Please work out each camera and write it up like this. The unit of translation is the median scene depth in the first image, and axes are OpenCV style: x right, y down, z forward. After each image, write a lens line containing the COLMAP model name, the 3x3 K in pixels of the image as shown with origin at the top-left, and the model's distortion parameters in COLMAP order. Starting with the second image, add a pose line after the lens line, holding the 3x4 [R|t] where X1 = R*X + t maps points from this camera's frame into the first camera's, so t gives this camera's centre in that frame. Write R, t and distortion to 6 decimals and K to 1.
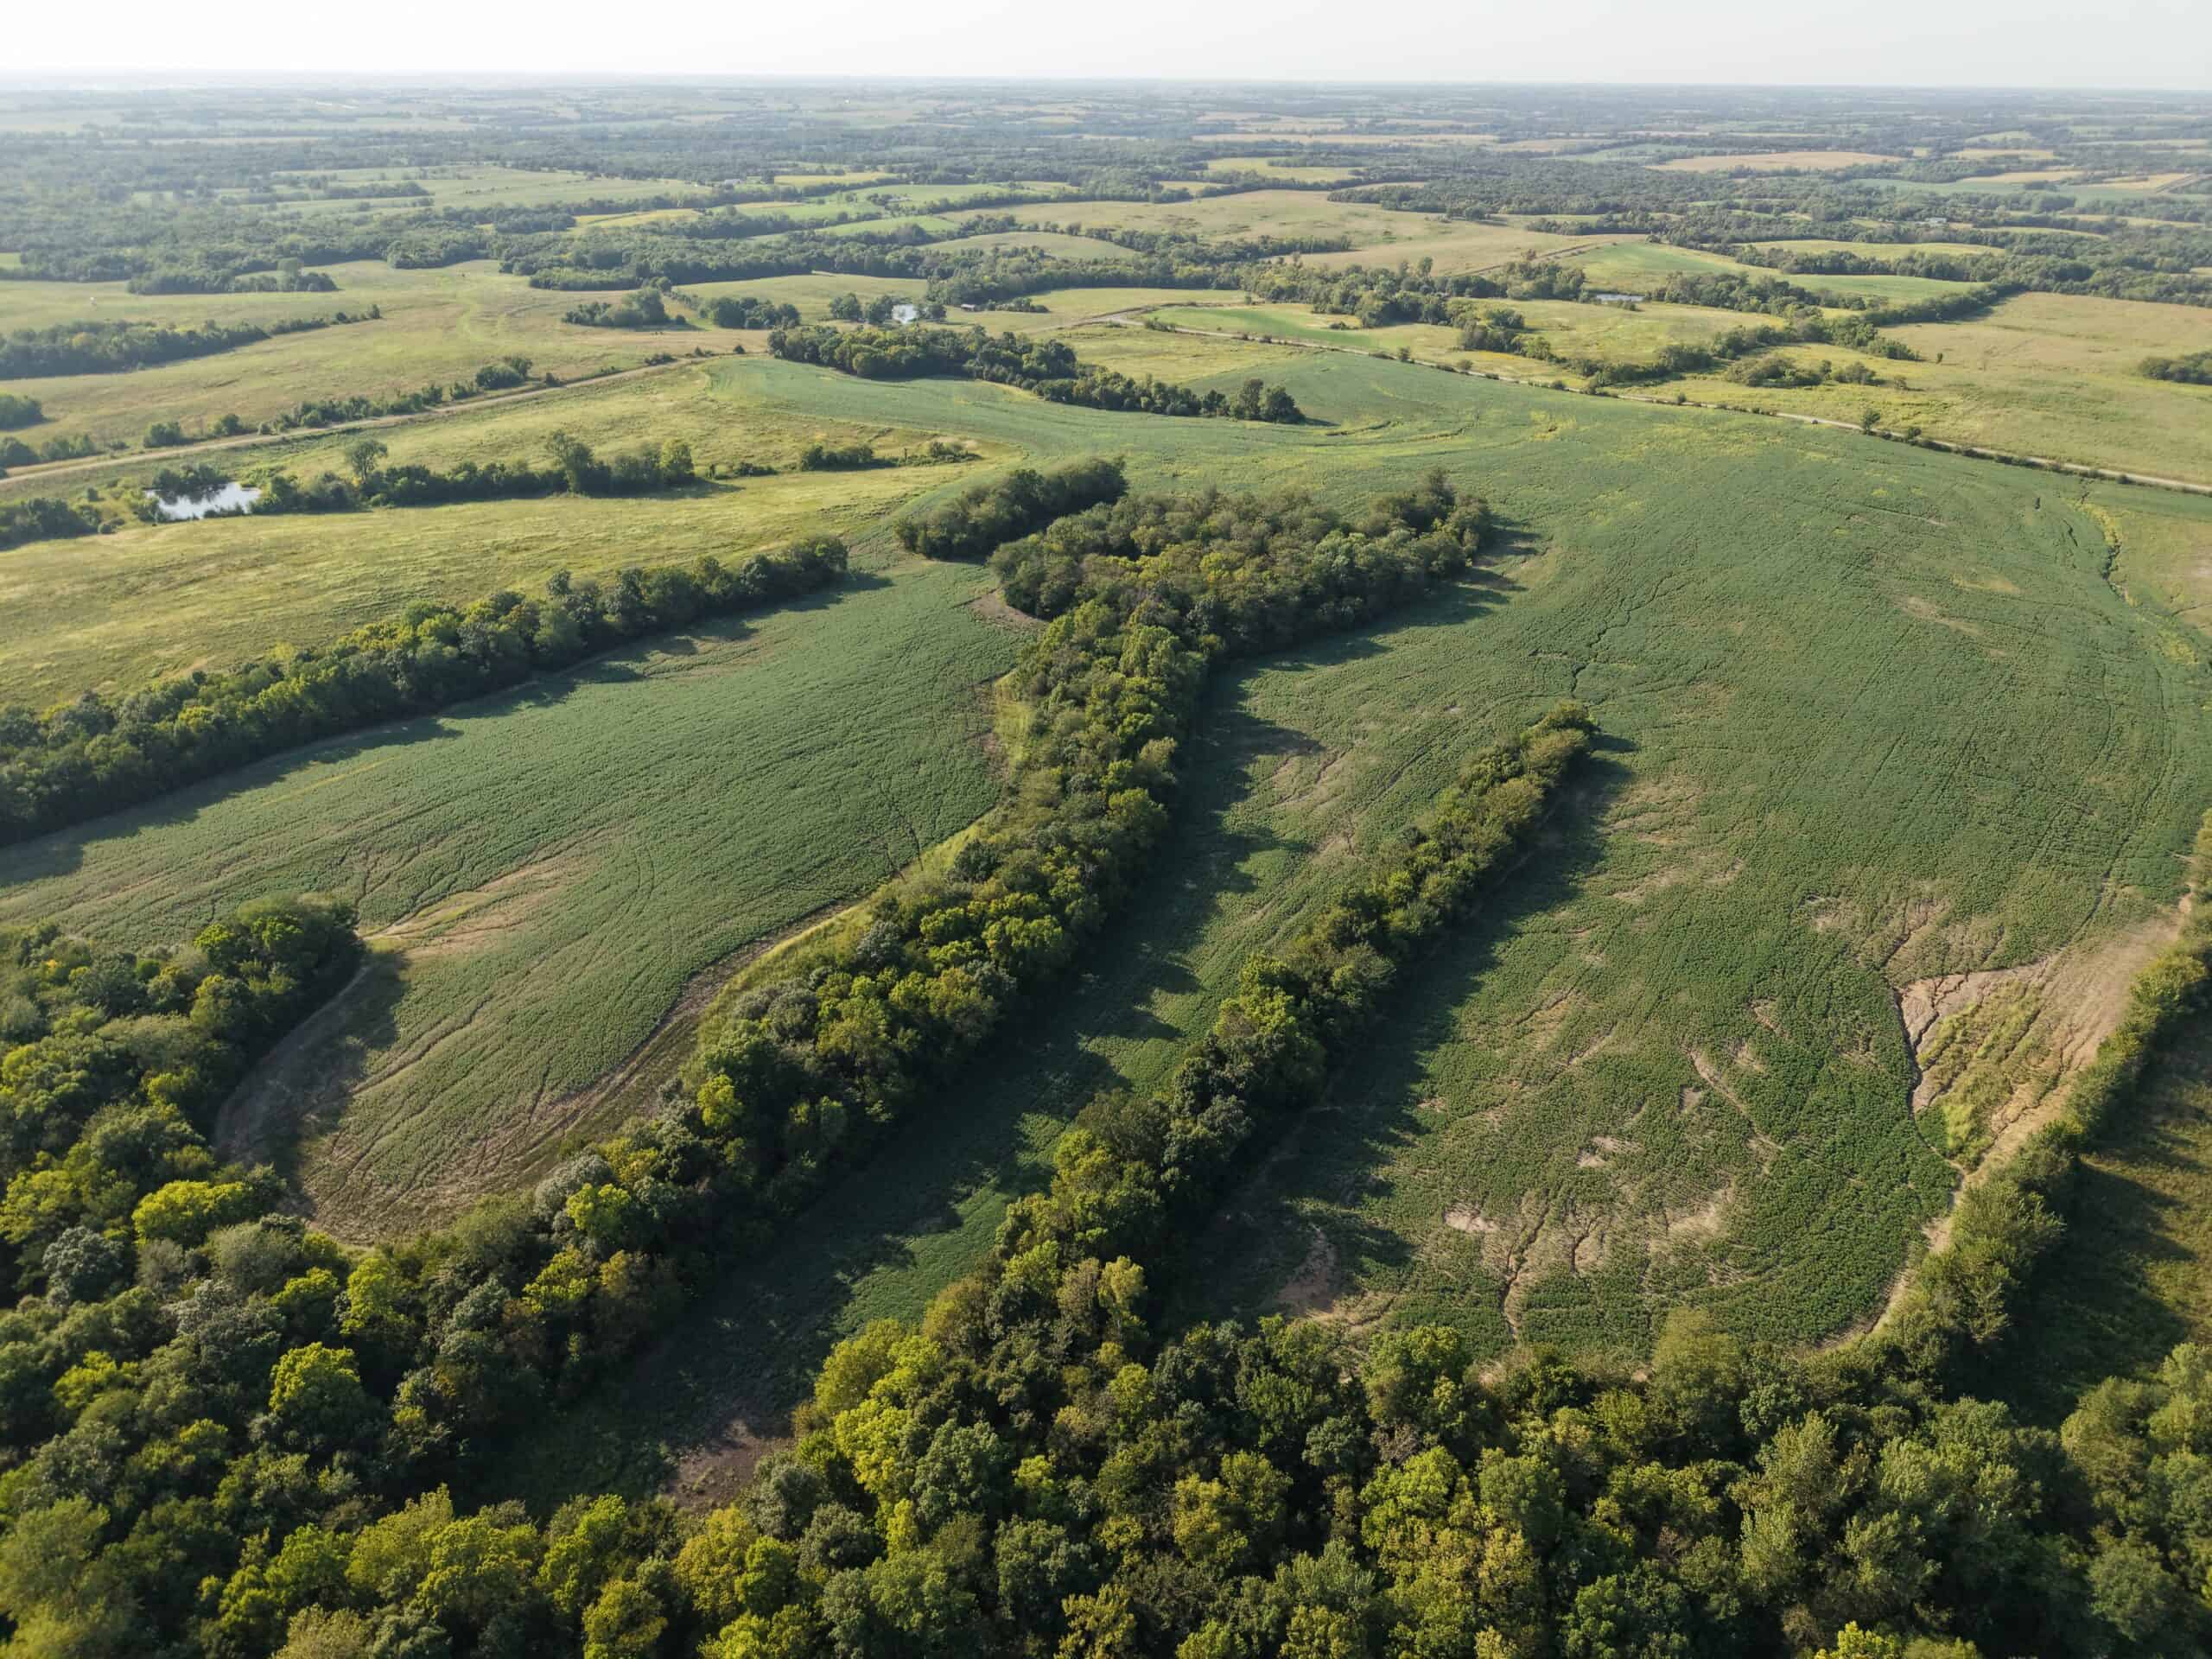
lens RADIAL K [[1476.0, 0, 1100.6], [0, 1476.0, 856.1], [0, 0, 1]] dist [0.013790, -0.008037]
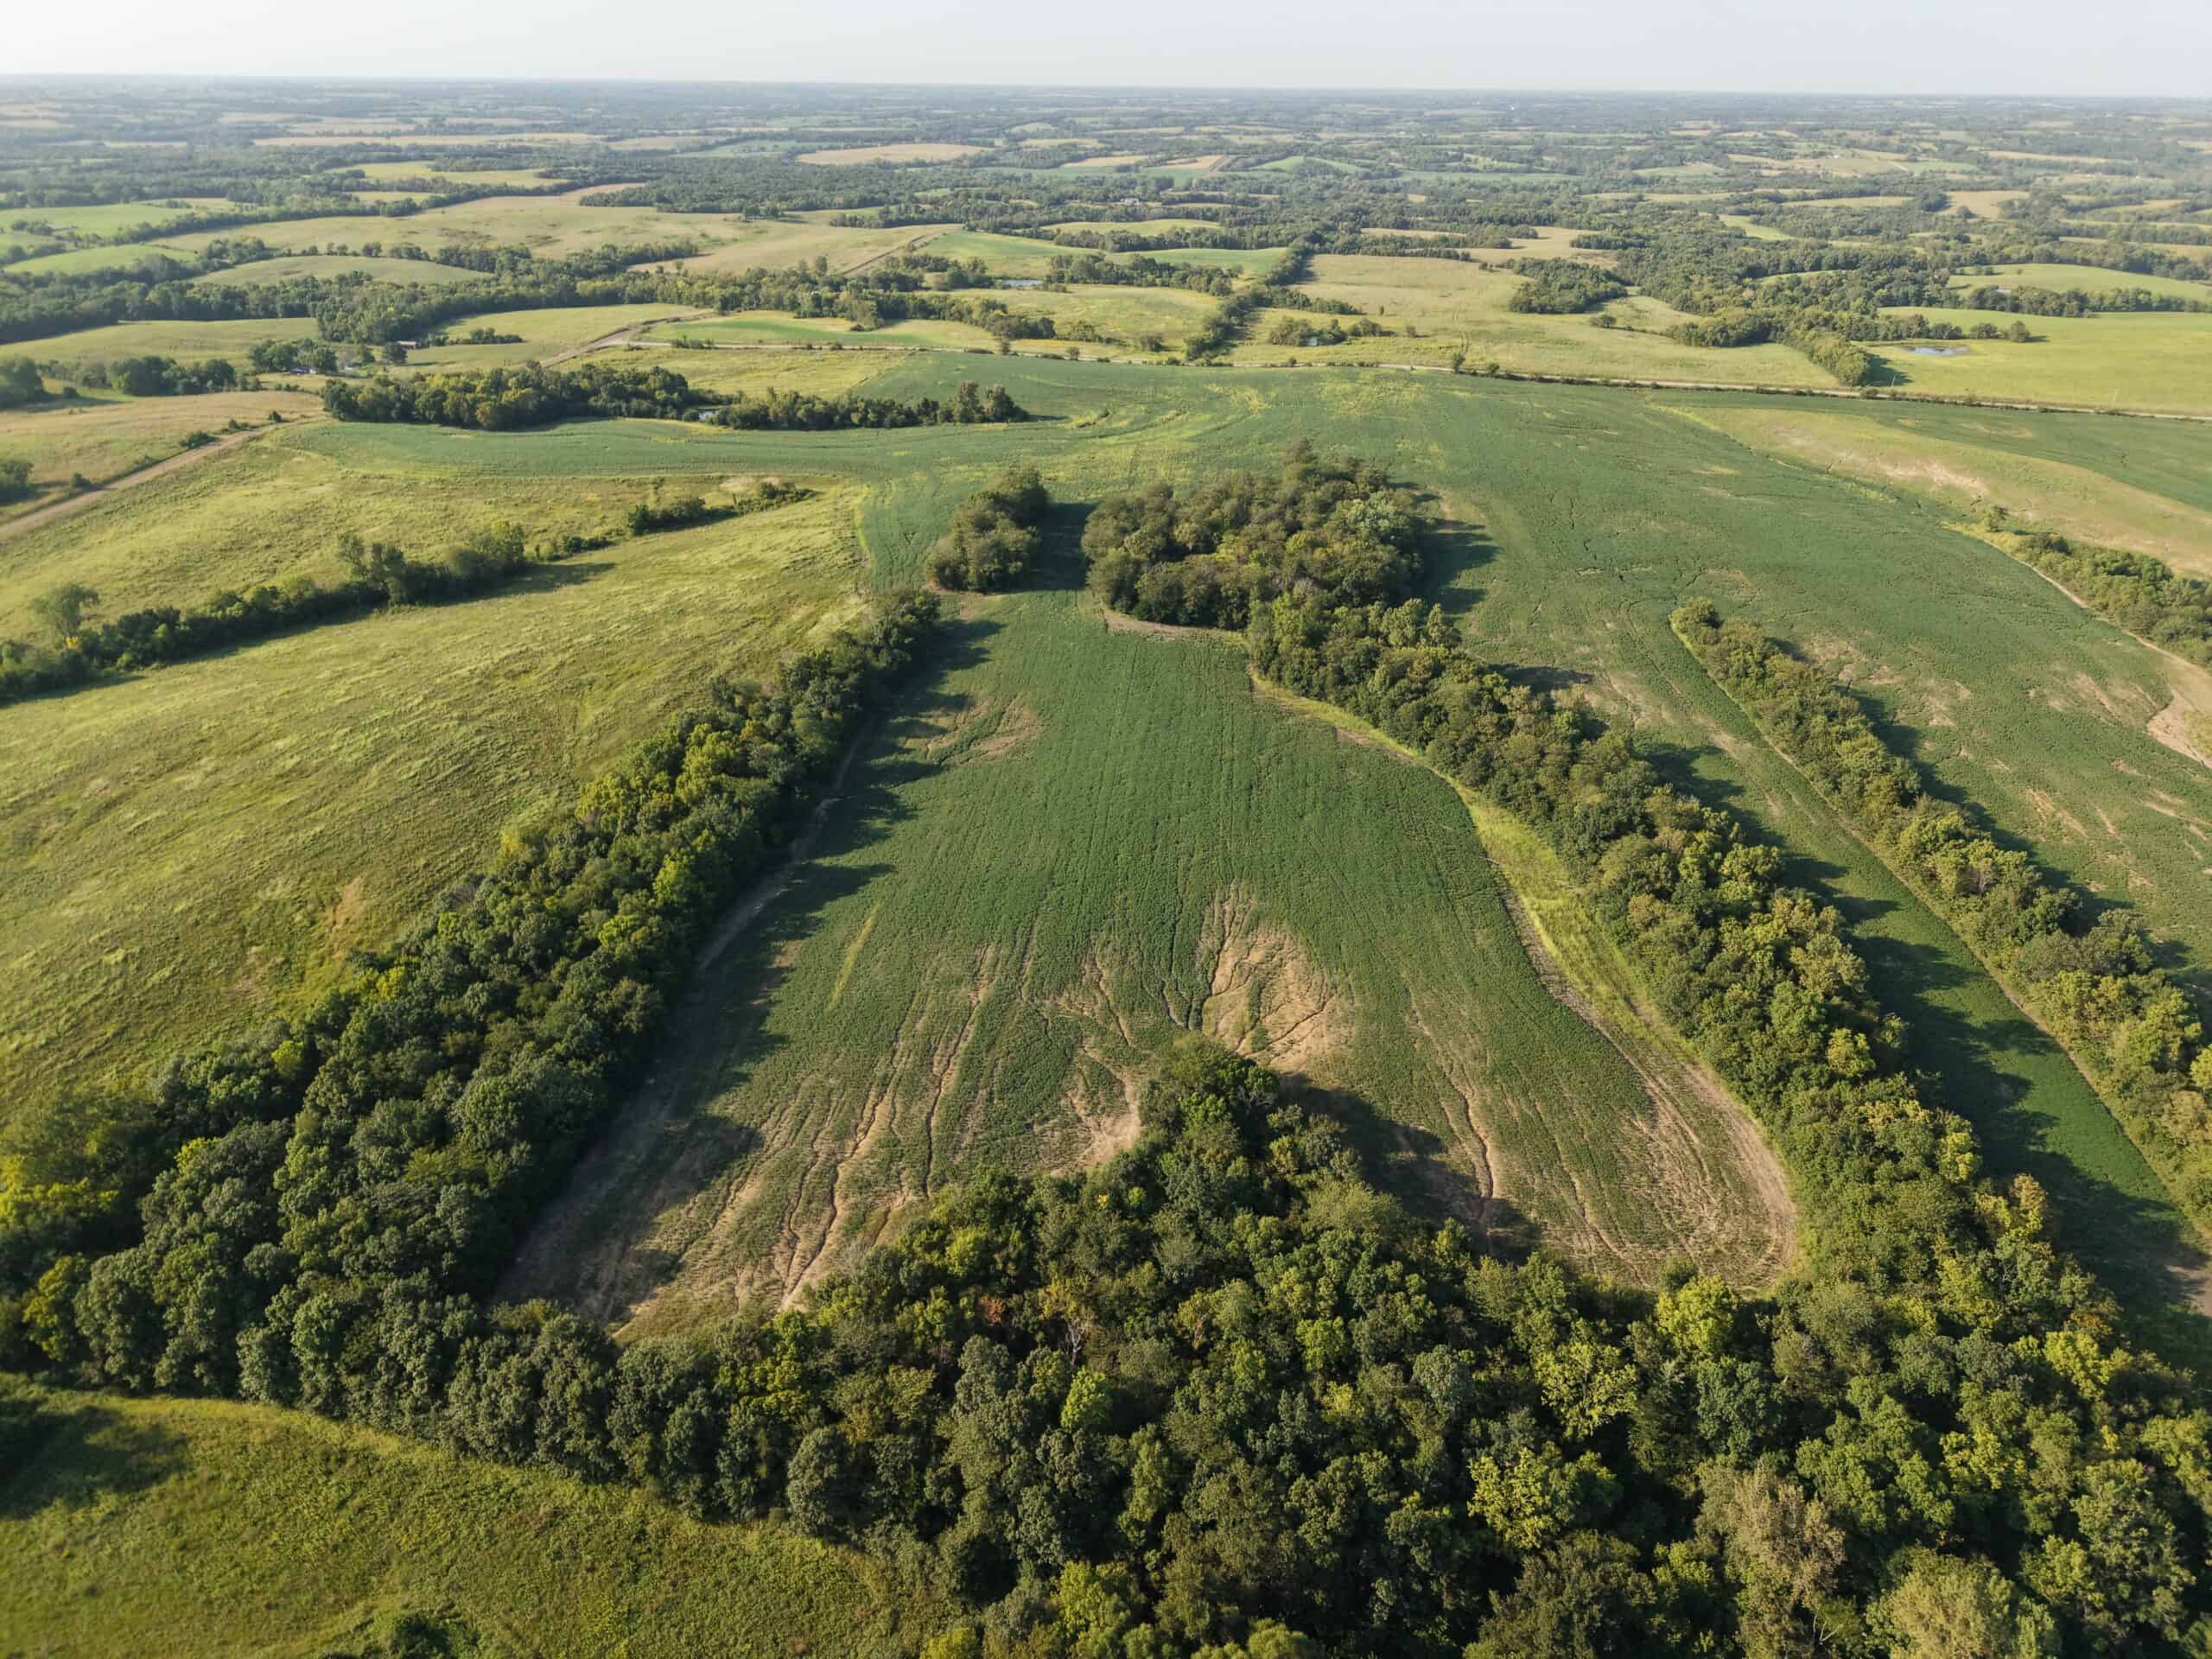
lens RADIAL K [[1476.0, 0, 1100.6], [0, 1476.0, 856.1], [0, 0, 1]] dist [0.013790, -0.008037]
pose [[0.829448, -0.261780, 0.493444, -0.437833], [0.260879, 0.962668, 0.072190, -0.068978], [-0.493921, 0.068851, 0.866776, 0.121600]]
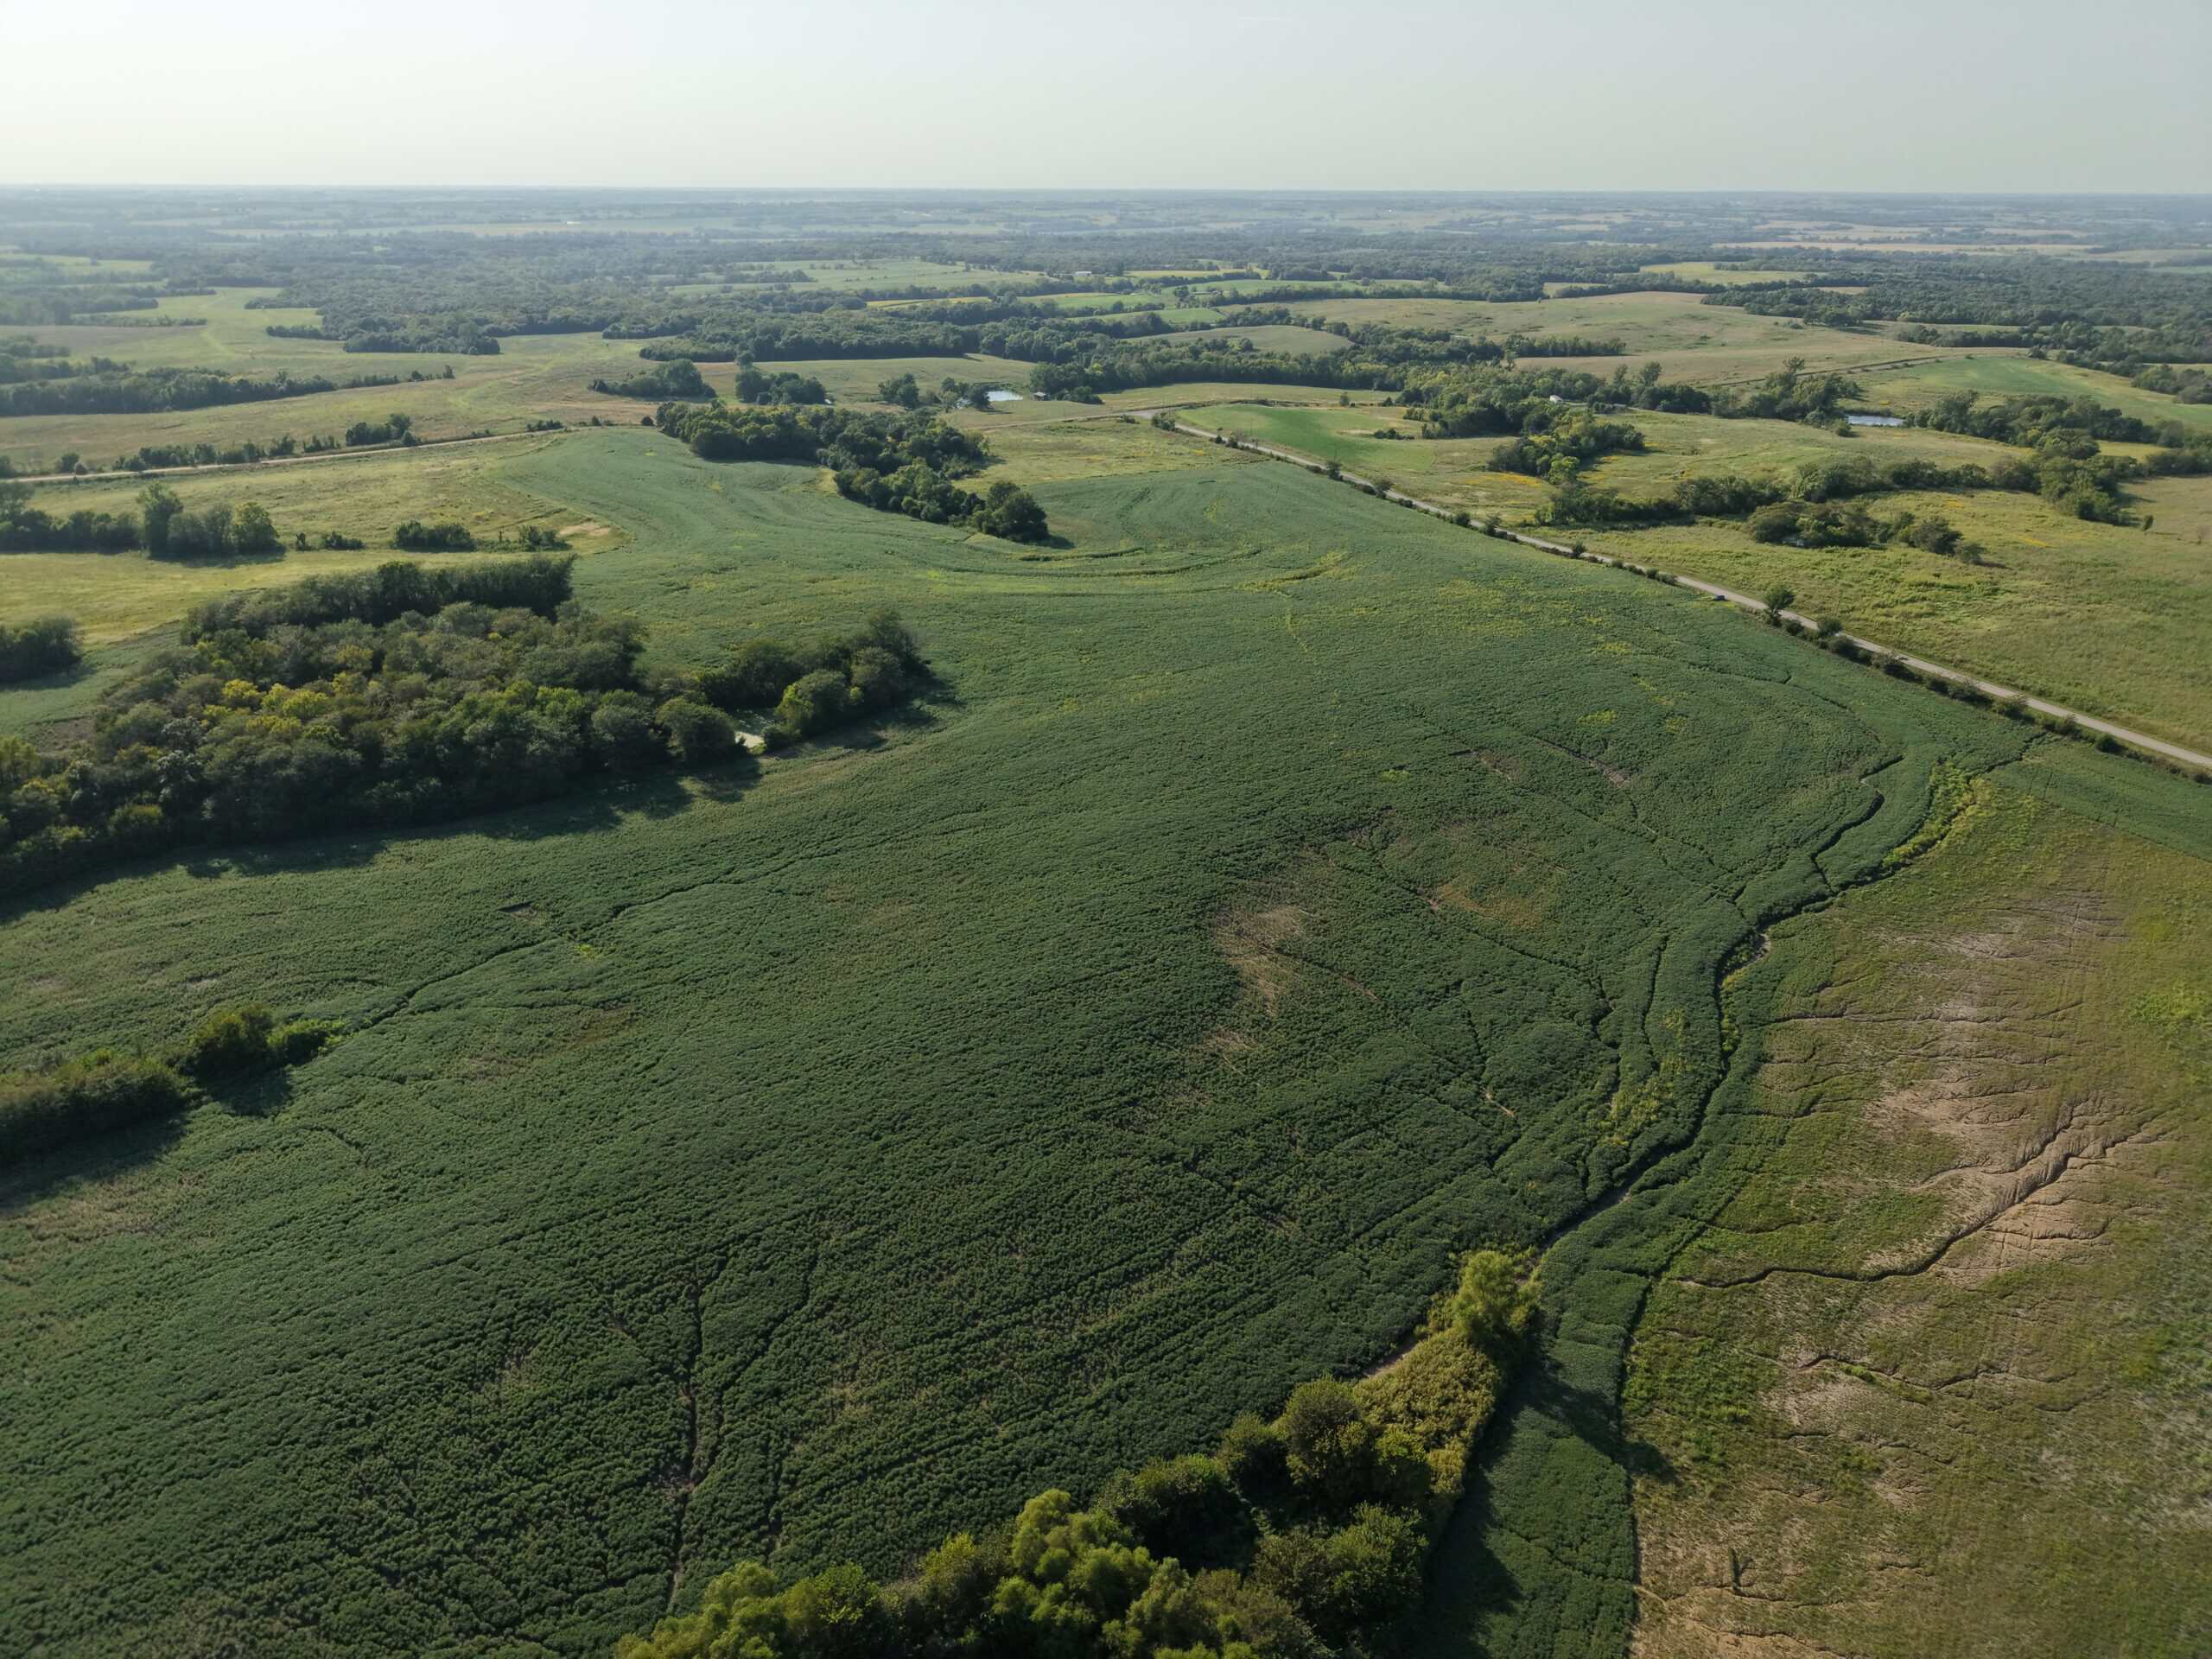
lens RADIAL K [[1476.0, 0, 1100.6], [0, 1476.0, 856.1], [0, 0, 1]] dist [0.013790, -0.008037]
pose [[0.932285, 0.146603, -0.330685, 0.483546], [-0.167202, 0.985317, -0.034564, -0.117906], [0.320762, 0.087515, 0.943108, 0.320326]]
